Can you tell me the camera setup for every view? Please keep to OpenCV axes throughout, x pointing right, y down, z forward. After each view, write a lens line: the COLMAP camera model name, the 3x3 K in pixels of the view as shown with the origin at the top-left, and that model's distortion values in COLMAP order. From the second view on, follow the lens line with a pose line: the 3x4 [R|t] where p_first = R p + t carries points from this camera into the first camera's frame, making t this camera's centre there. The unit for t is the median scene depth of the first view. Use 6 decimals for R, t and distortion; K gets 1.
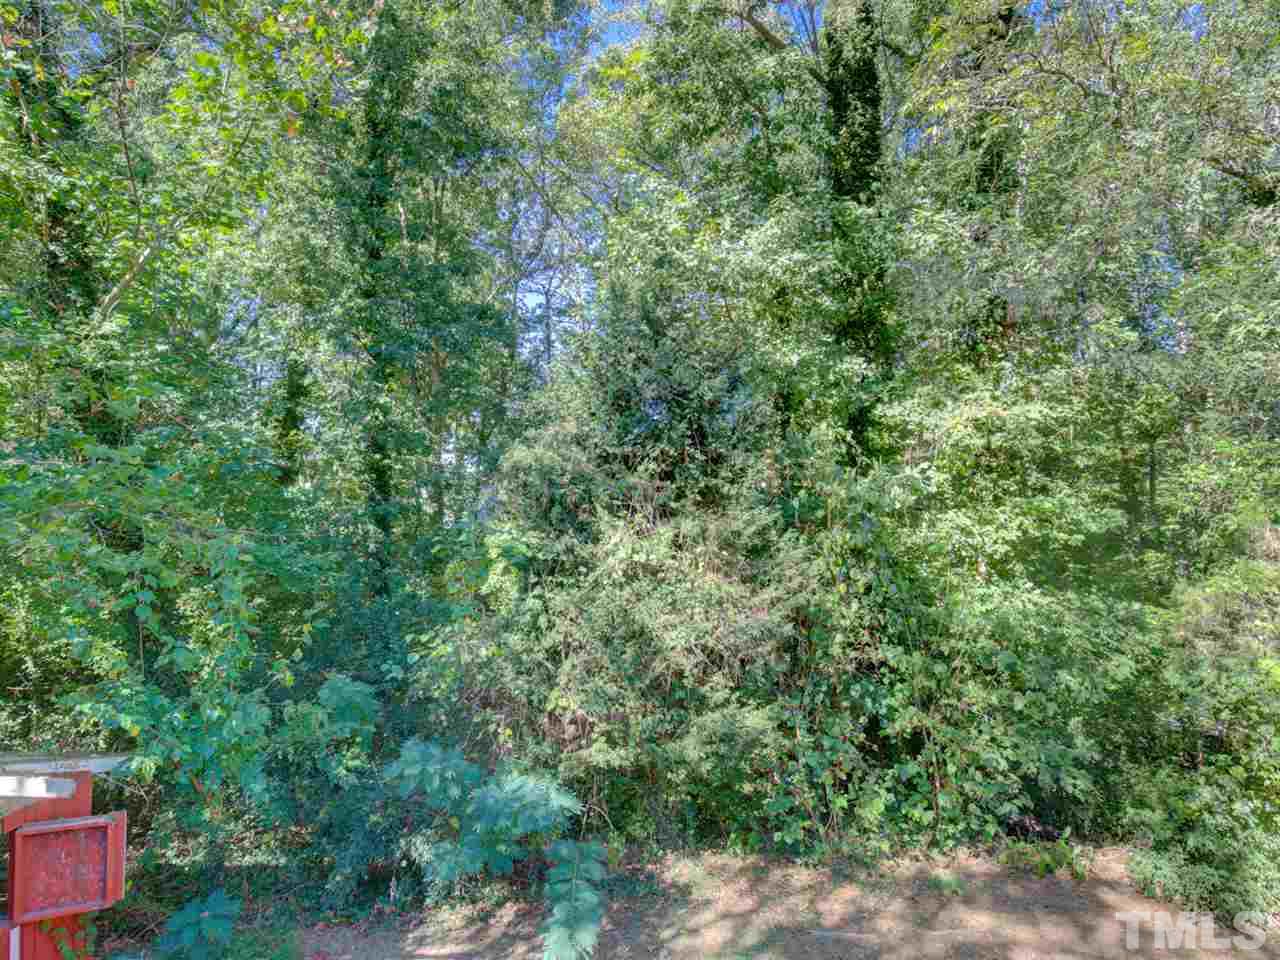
lens RADIAL K [[685.6, 0, 638.0], [0, 685.6, 482.8], [0, 0, 1]] dist [-0.020920, 0.001209]
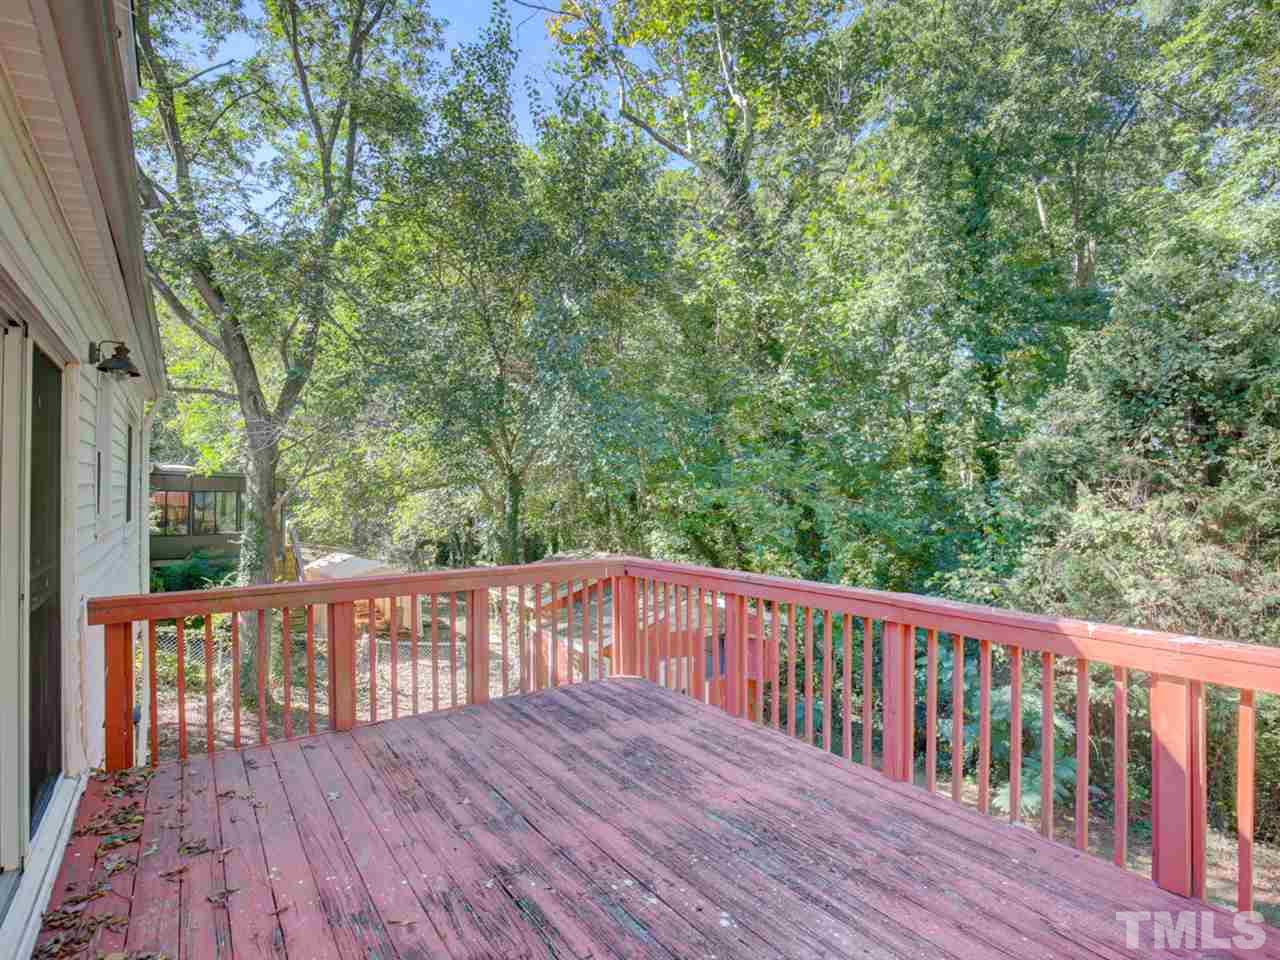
lens RADIAL K [[685.6, 0, 638.0], [0, 685.6, 482.8], [0, 0, 1]] dist [-0.020920, 0.001209]
pose [[0.568425, -0.003429, -0.822728, 0.463771], [0.021297, 0.999718, 0.010548, 0.005668], [0.822459, -0.023518, 0.568337, -0.307168]]
